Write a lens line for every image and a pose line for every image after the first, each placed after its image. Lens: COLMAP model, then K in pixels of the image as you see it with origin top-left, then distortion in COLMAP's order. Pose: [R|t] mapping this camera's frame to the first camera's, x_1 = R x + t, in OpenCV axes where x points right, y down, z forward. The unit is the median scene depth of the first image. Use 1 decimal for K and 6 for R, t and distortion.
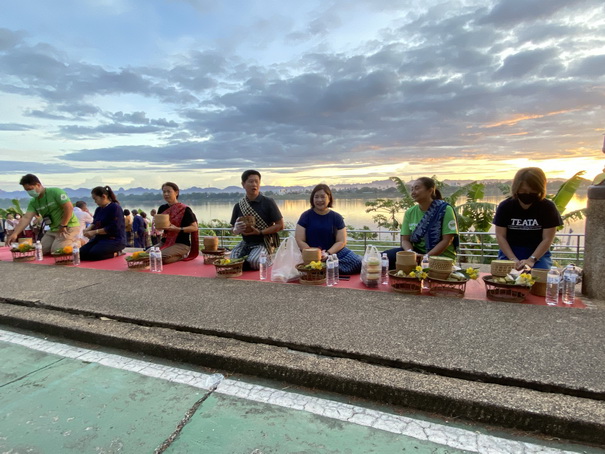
lens RADIAL K [[336.1, 0, 297.4], [0, 336.1, 226.6], [0, 0, 1]] dist [0.001114, -0.002610]
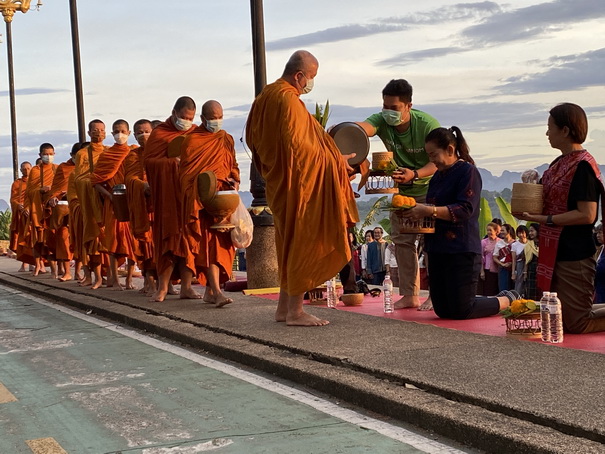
lens RADIAL K [[1113.9, 0, 302.6], [0, 1113.9, 227.1], [0, 0, 1]] dist [0.025528, 0.000000]
pose [[0.695438, 0.027357, -0.718065, 0.718243], [-0.064382, 0.997628, -0.024346, 0.046740], [0.715696, 0.063162, 0.695550, -0.552478]]
